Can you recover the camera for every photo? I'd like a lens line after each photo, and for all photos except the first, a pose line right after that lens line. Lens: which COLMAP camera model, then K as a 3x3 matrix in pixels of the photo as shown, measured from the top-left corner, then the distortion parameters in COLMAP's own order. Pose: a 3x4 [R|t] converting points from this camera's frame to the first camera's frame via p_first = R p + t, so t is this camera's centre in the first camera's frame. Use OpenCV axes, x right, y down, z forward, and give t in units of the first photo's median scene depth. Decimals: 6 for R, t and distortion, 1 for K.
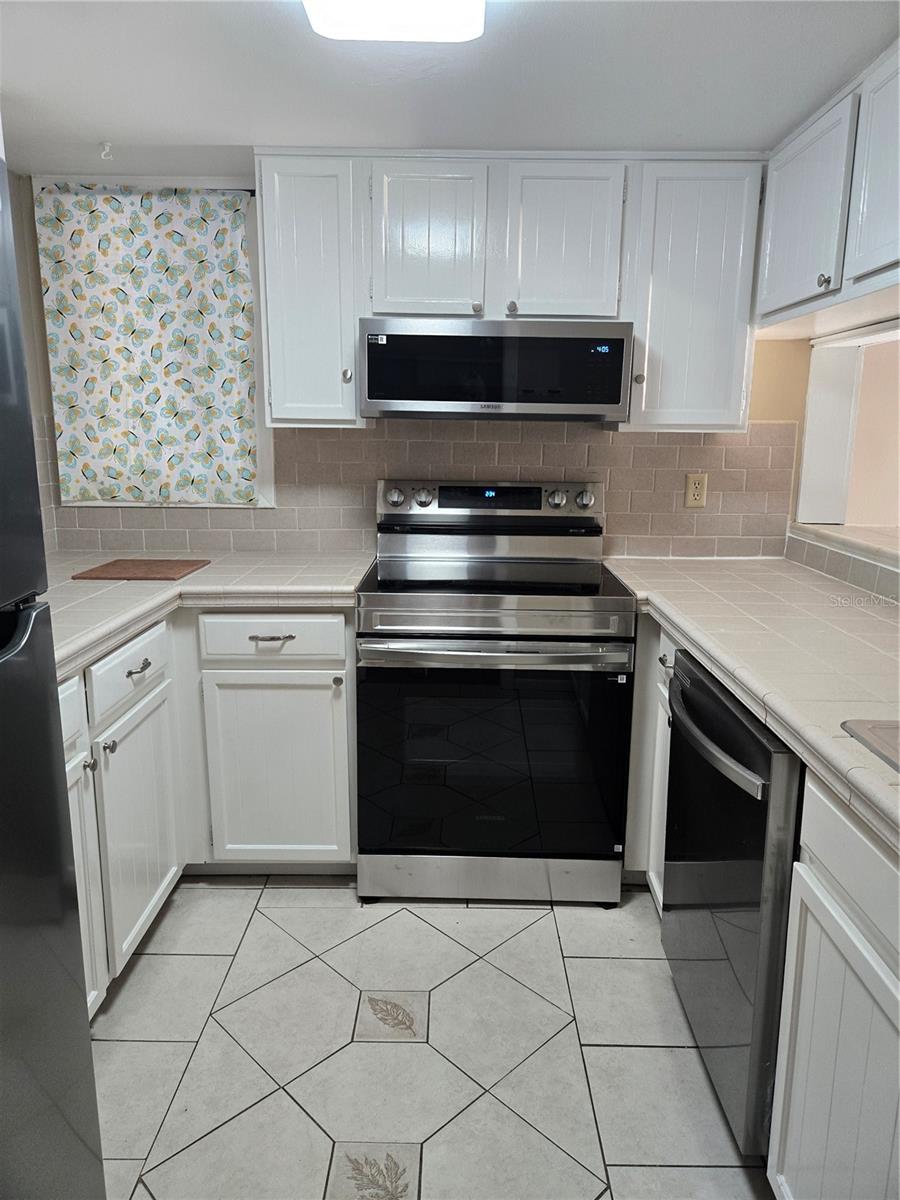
lens RADIAL K [[812.6, 0, 456.0], [0, 812.6, 582.8], [0, 0, 1]] dist [0.075274, -0.071018]
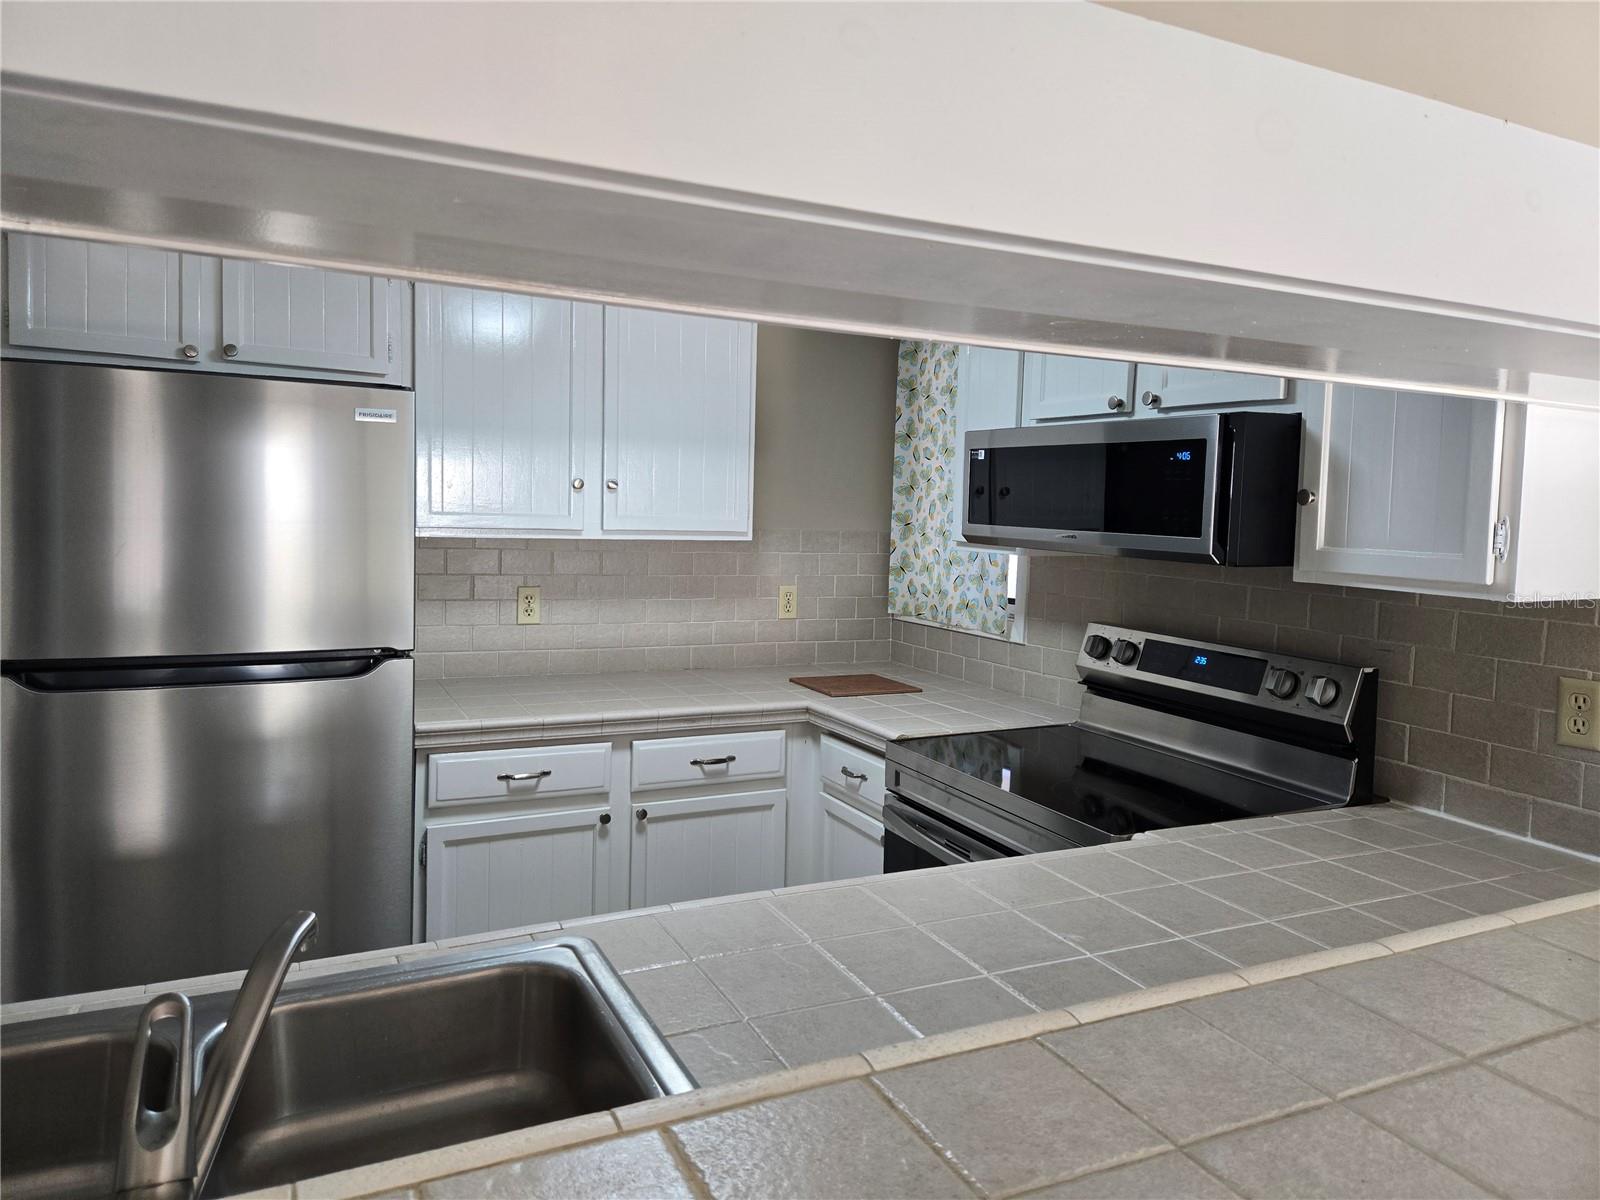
lens RADIAL K [[1083.4, 0, 797.1], [0, 1083.4, 578.6], [0, 0, 1]] dist [0.075274, -0.071018]
pose [[0.444424, 0.064780, -0.893471, 0.680750], [-0.193268, 0.980827, -0.025021, -0.086780], [0.874720, 0.183799, 0.448423, 0.287220]]
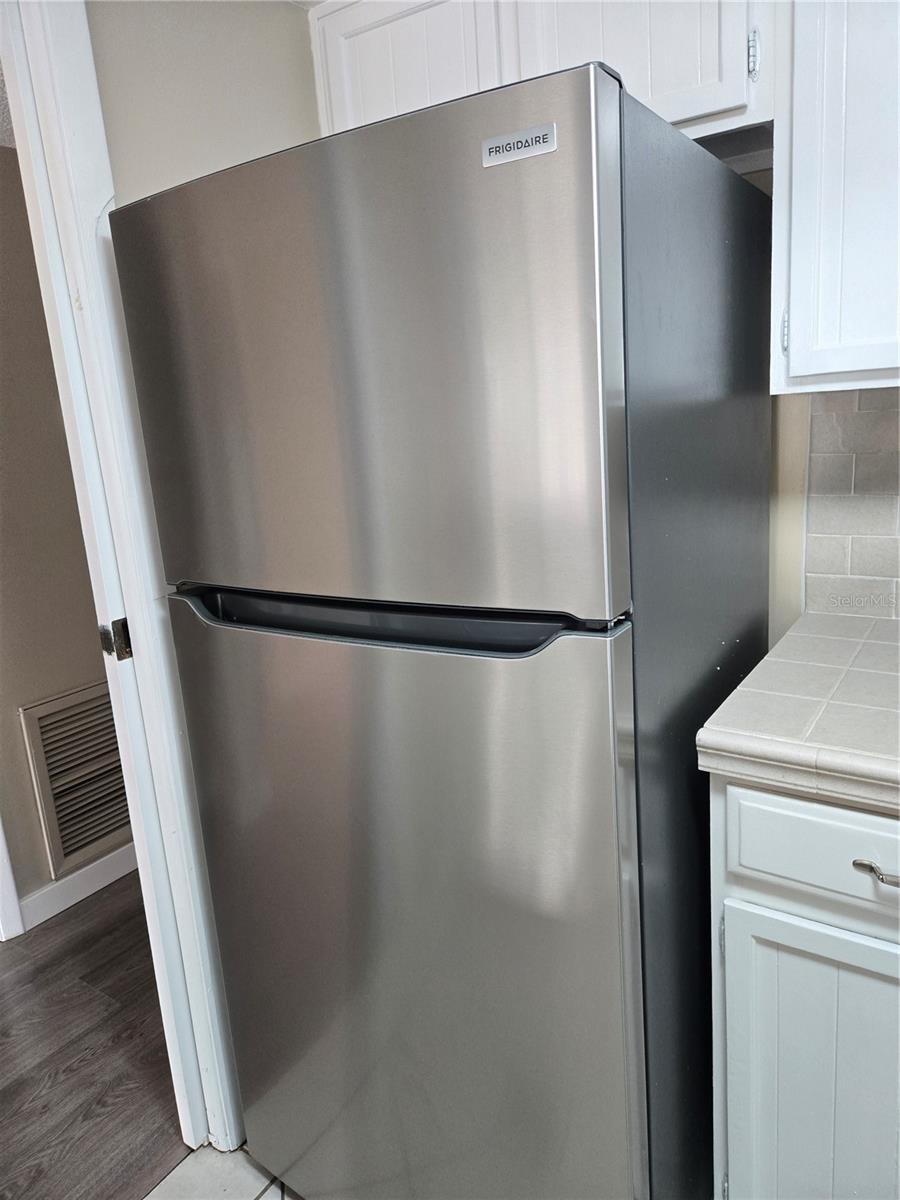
lens RADIAL K [[812.6, 0, 456.0], [0, 812.6, 582.8], [0, 0, 1]] dist [0.075274, -0.071018]
pose [[-0.554526, 0.212150, -0.804670, 0.091342], [-0.086752, 0.946951, 0.309446, -0.106521], [0.827632, 0.241402, -0.506704, 0.527796]]
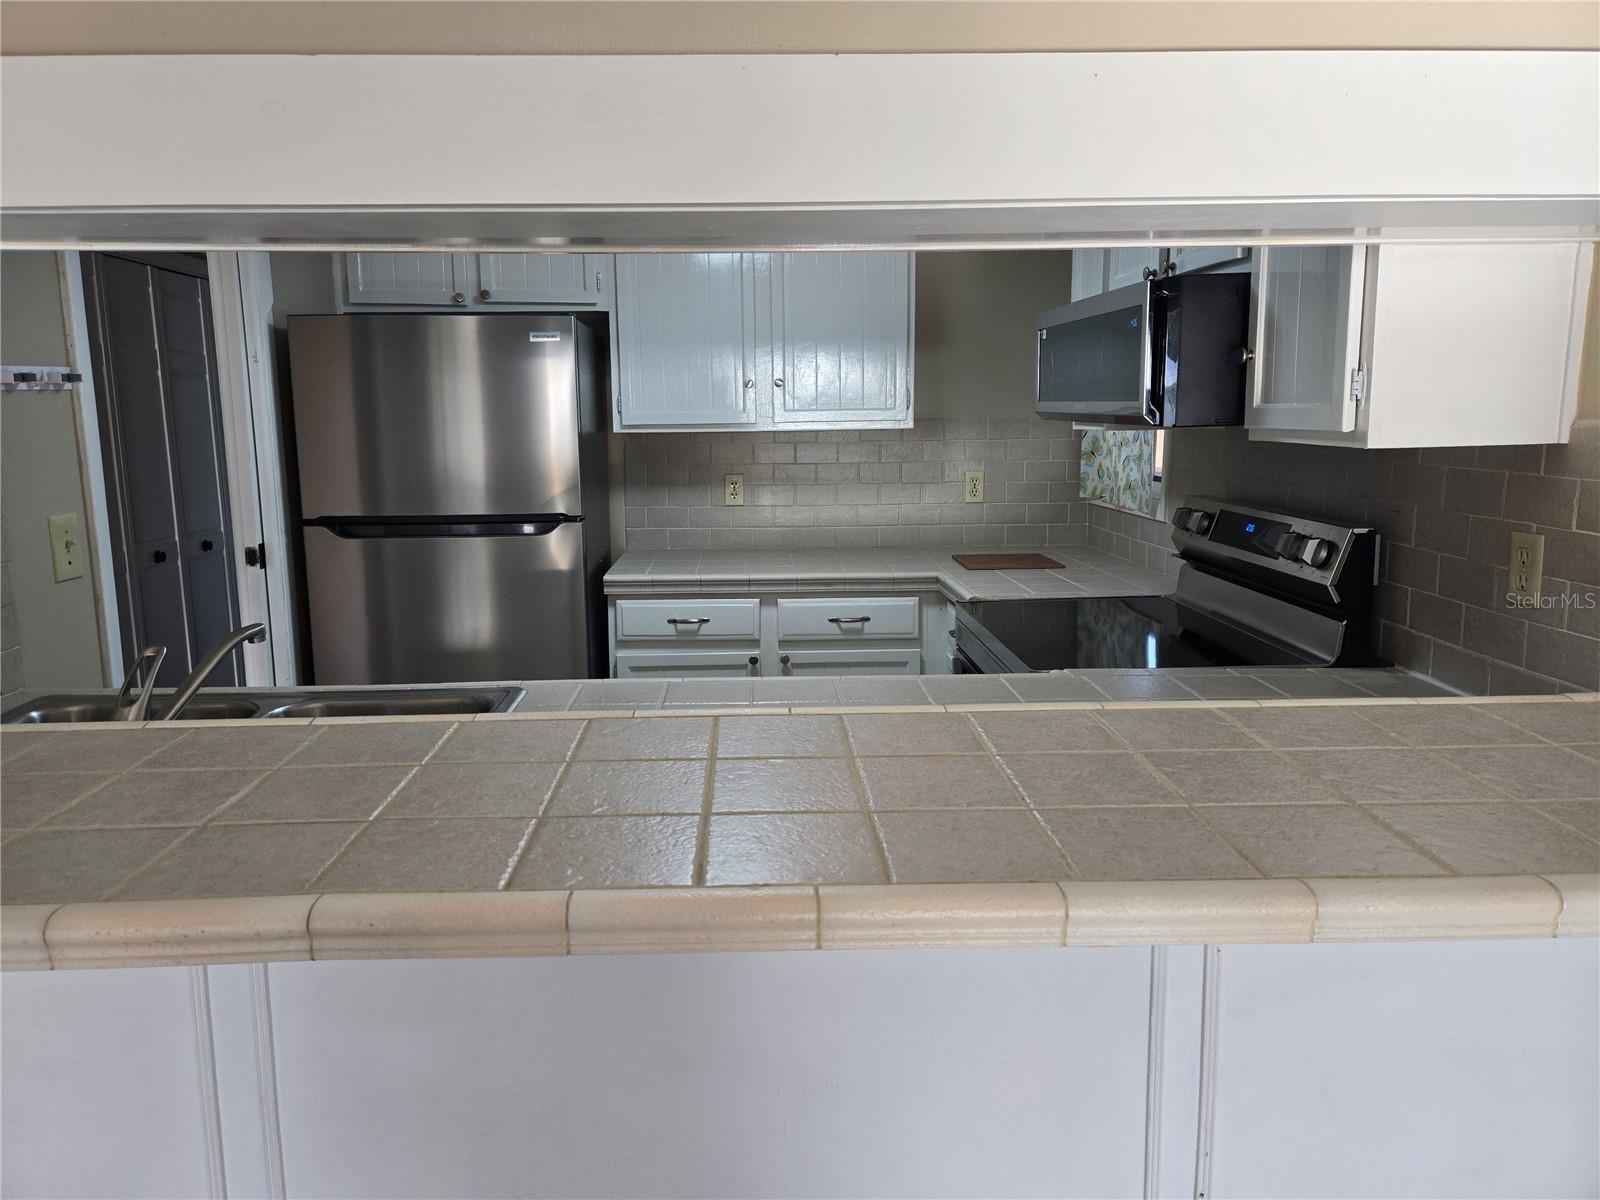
lens RADIAL K [[1095.5, 0, 771.0], [0, 1095.5, 579.6], [0, 0, 1]] dist [0.080362, -0.071971]
pose [[0.026272, 0.143422, -0.989313, 0.921818], [-0.176835, 0.974714, 0.136609, -0.120428], [0.983890, 0.171357, 0.050970, 0.561552]]
